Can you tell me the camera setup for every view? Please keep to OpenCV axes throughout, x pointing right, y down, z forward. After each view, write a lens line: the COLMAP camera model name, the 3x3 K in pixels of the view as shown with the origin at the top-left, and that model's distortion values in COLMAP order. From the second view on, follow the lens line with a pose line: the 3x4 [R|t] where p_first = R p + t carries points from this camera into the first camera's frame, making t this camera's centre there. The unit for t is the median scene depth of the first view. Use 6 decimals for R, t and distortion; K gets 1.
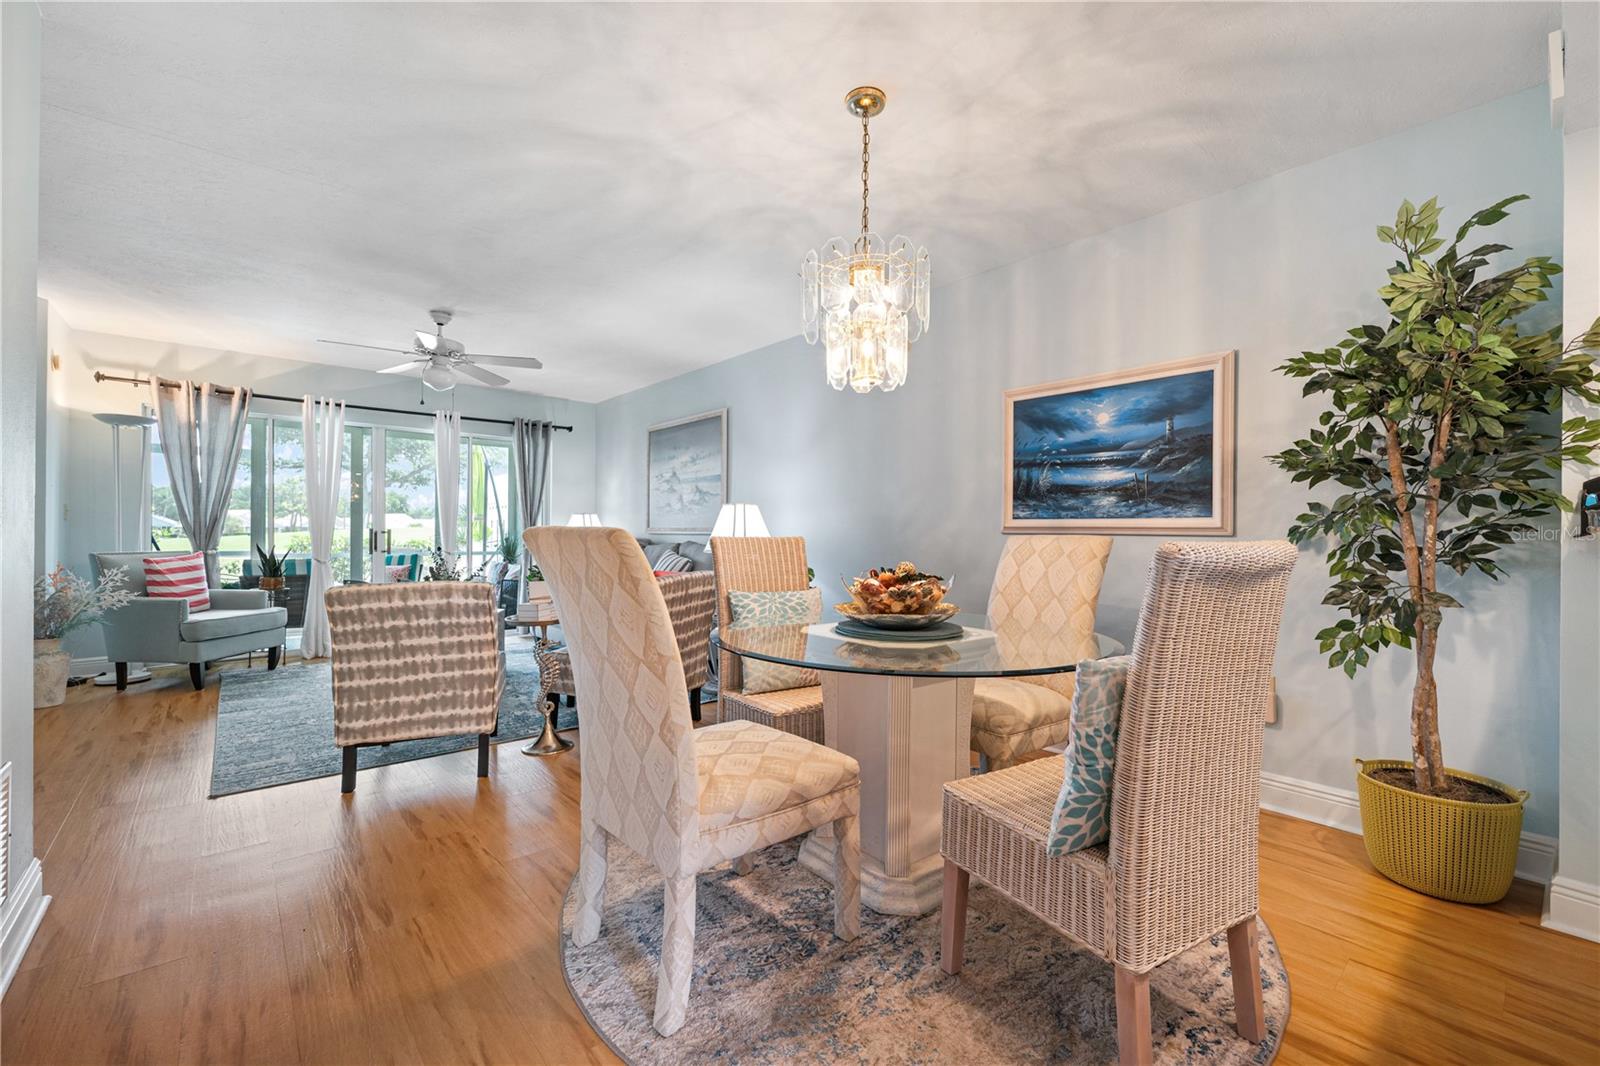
lens RADIAL K [[652.8, 0, 795.6], [0, 652.8, 533.0], [0, 0, 1]] dist [-0.002251, -0.000159]
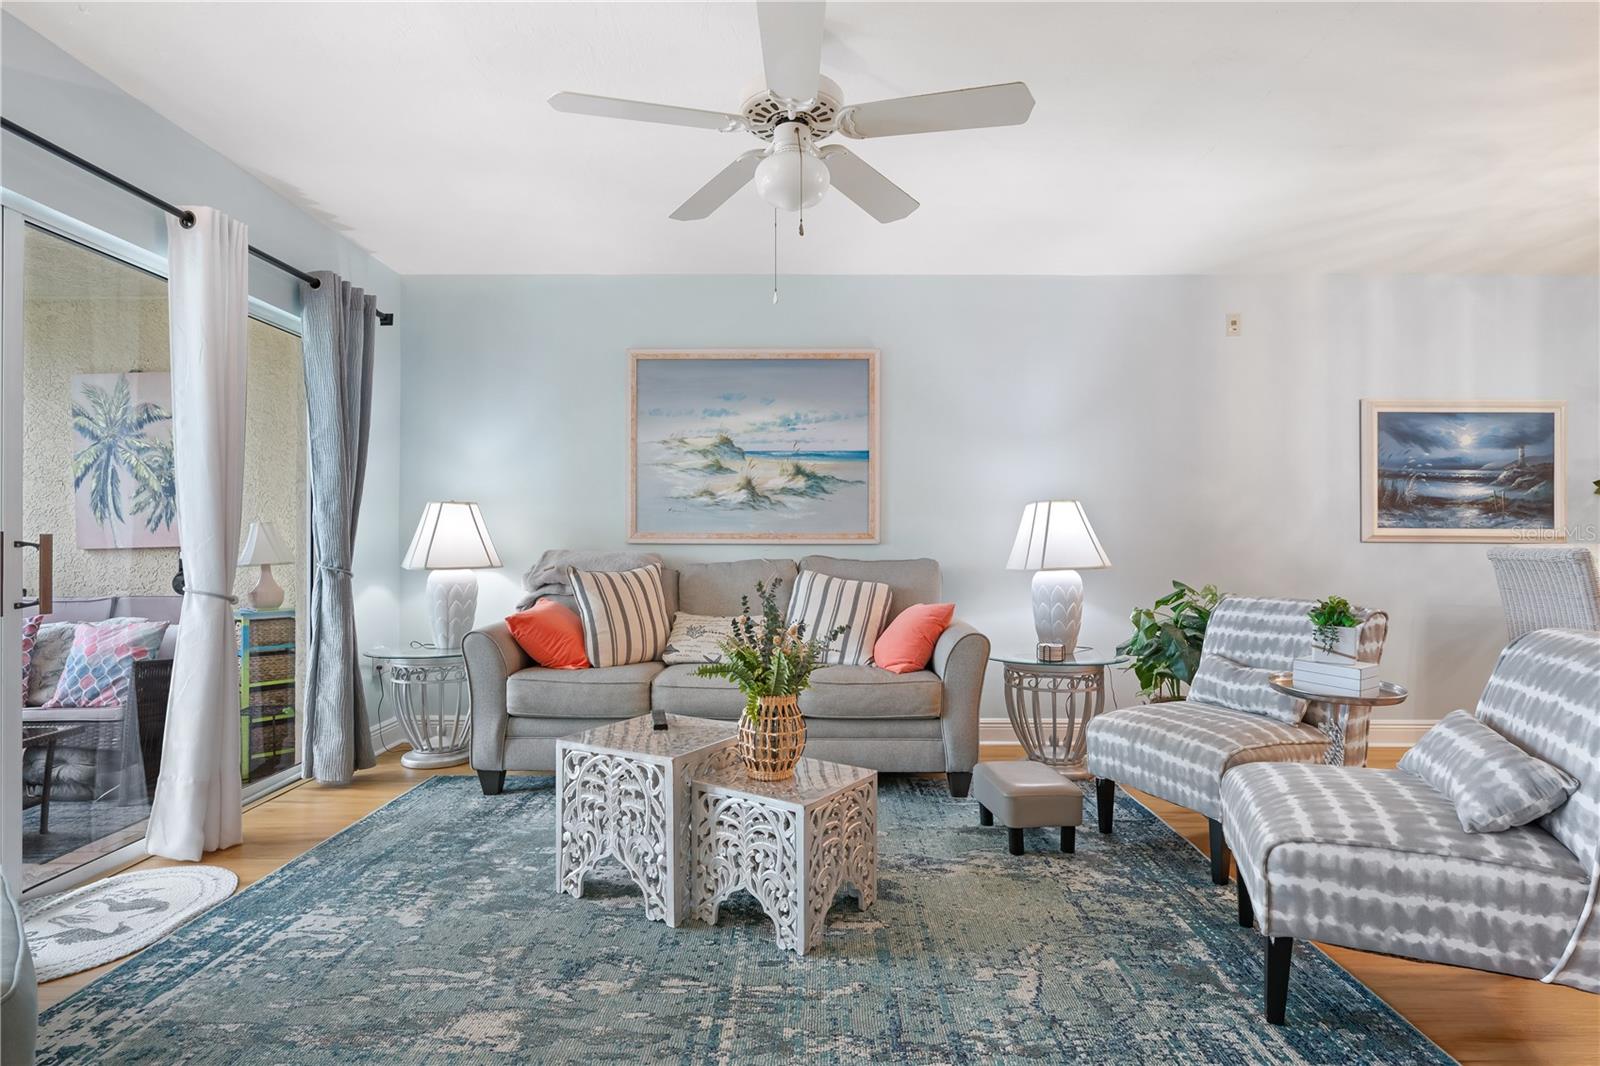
lens RADIAL K [[802.9, 0, 801.5], [0, 802.9, 537.5], [0, 0, 1]] dist [-0.001705, 0.000345]
pose [[0.669085, -0.000223, 0.743186, -1.274629], [0.001442, 0.999998, -0.000999, -0.006551], [-0.743185, 0.001740, 0.669084, 0.885710]]
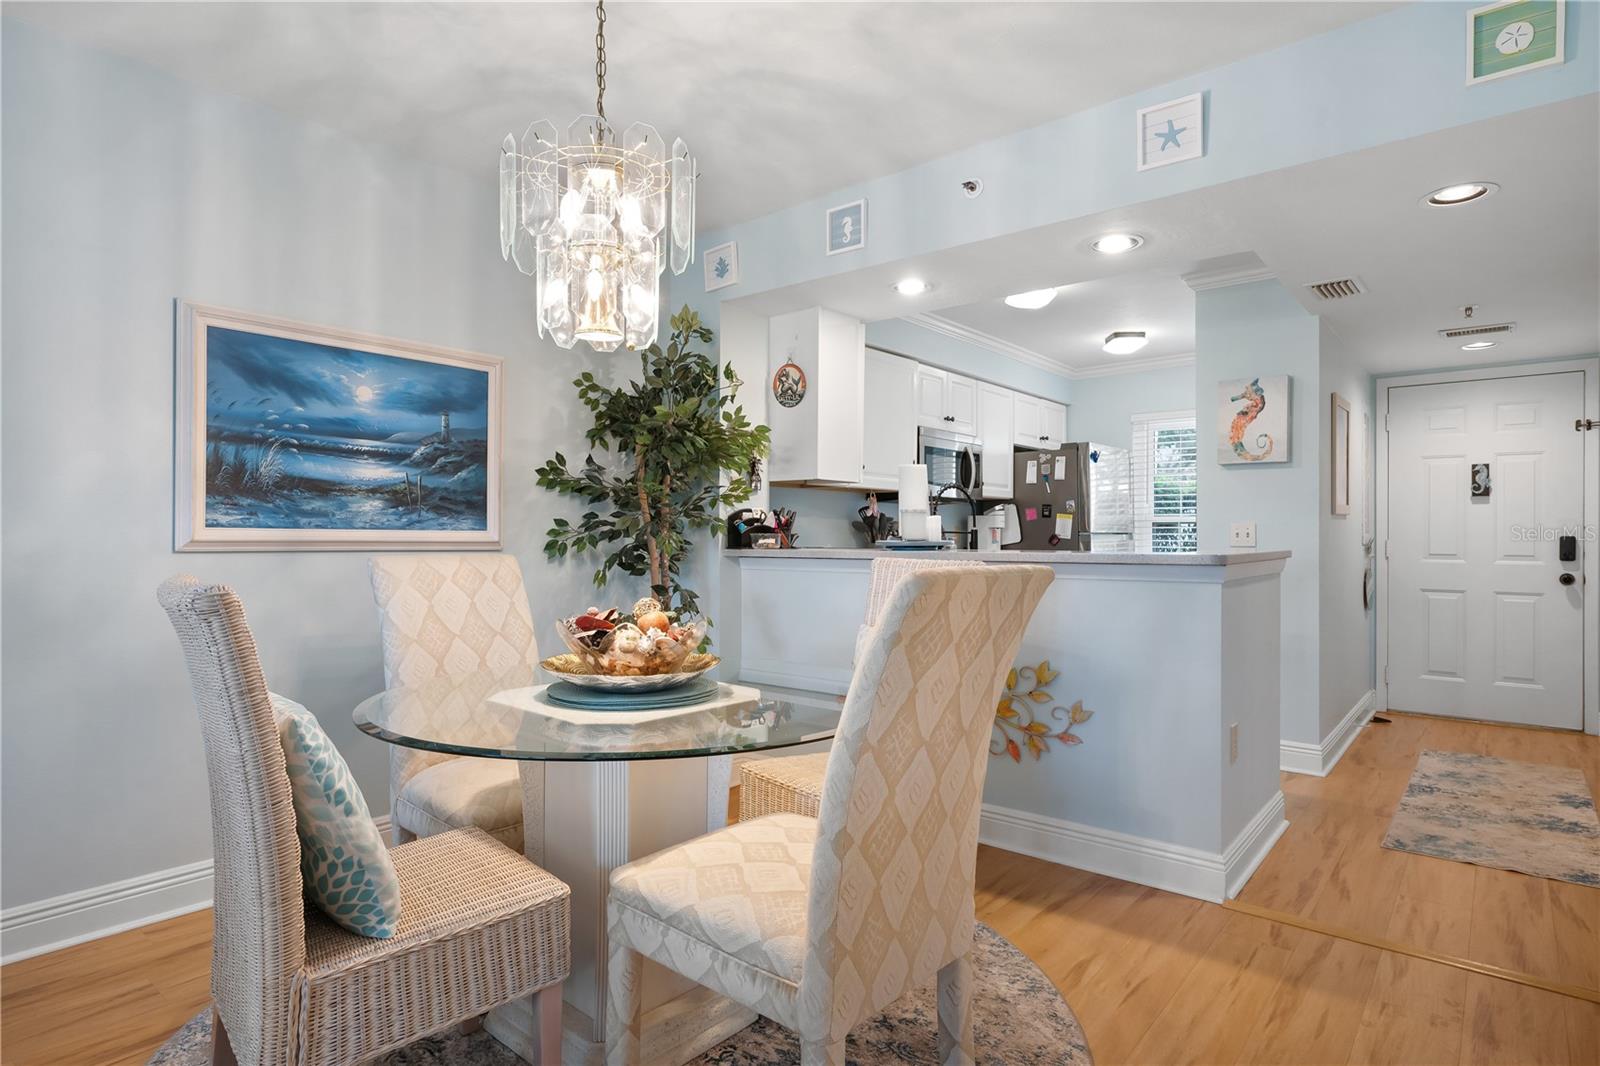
lens RADIAL K [[853.6, 0, 808.9], [0, 853.6, 532.1], [0, 0, 1]] dist [-0.000607, -0.000796]
pose [[-0.163504, -0.002544, 0.986539, -0.540136], [-0.005859, 0.999982, 0.001608, -0.022372], [-0.986525, -0.005518, -0.163516, 0.632129]]
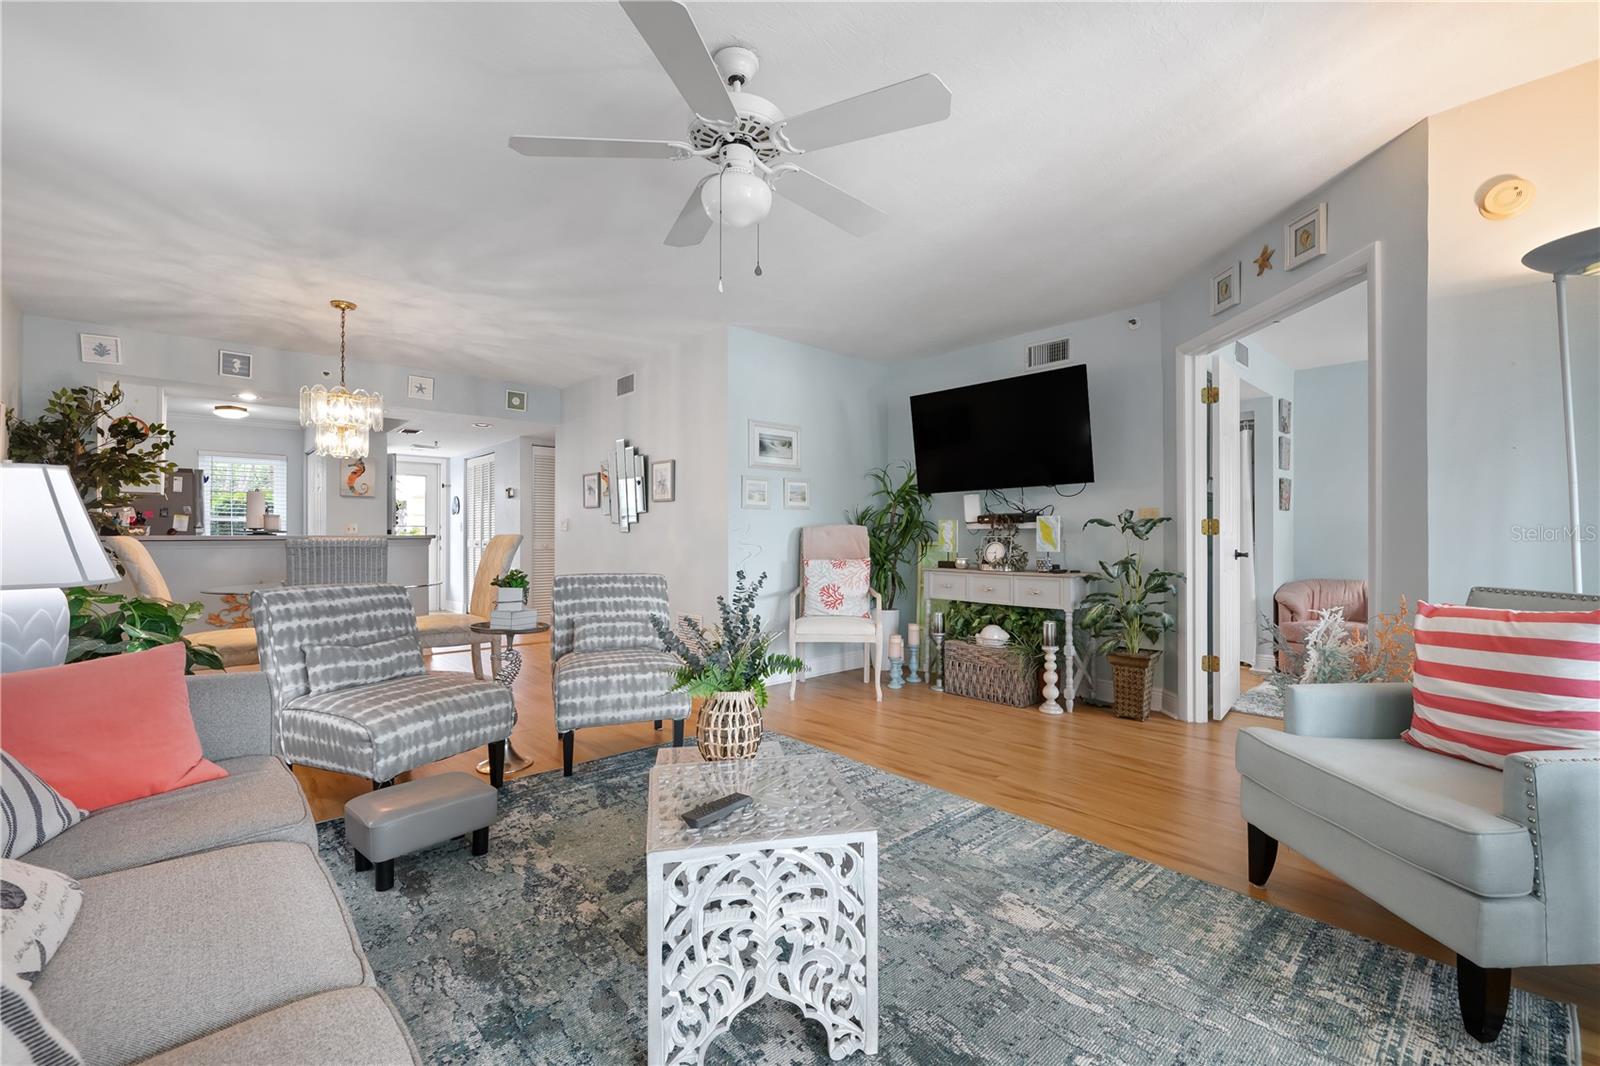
lens RADIAL K [[673.4, 0, 802.4], [0, 673.4, 533.7], [0, 0, 1]] dist [-0.002080, -0.000155]
pose [[-0.999769, -0.005397, -0.020813, -0.799268], [-0.005318, 0.999978, -0.003875, -0.003397], [0.020833, -0.003763, -0.999776, 2.015335]]
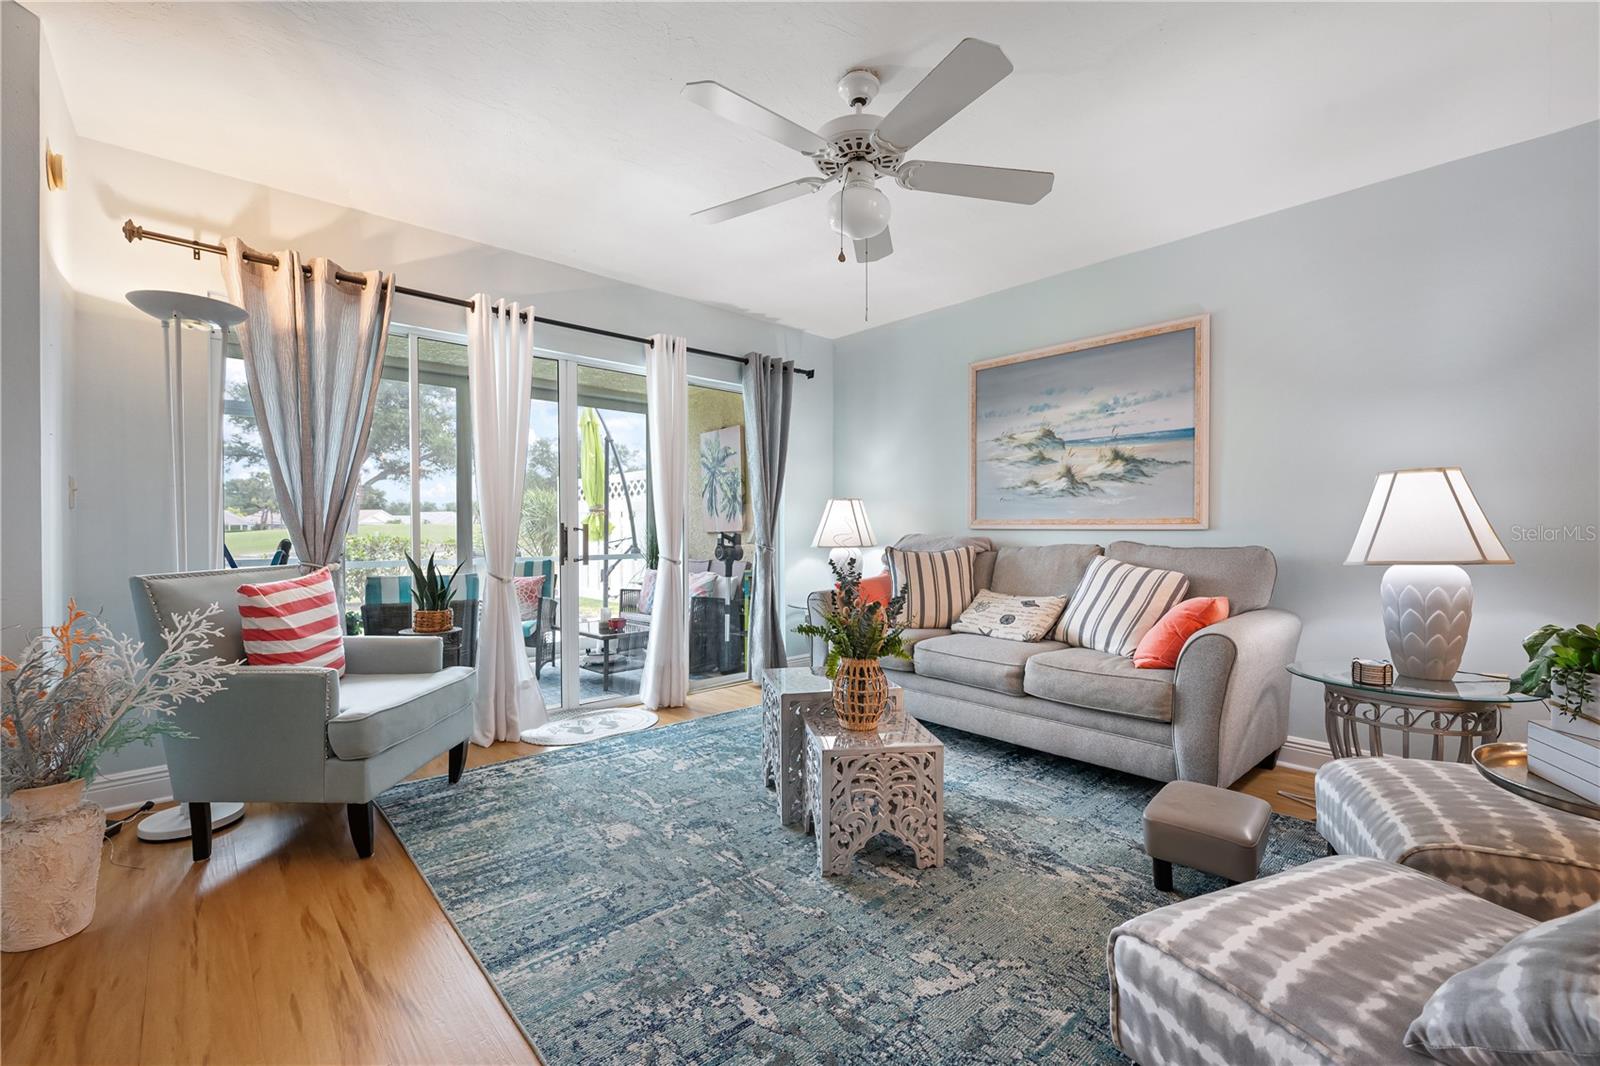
lens RADIAL K [[673.4, 0, 802.4], [0, 673.4, 533.7], [0, 0, 1]] dist [-0.002080, -0.000155]
pose [[0.999780, -0.005846, 0.020123, -0.821121], [0.005666, 0.999943, 0.009021, -0.002966], [-0.020175, -0.008905, 0.999757, 0.678177]]
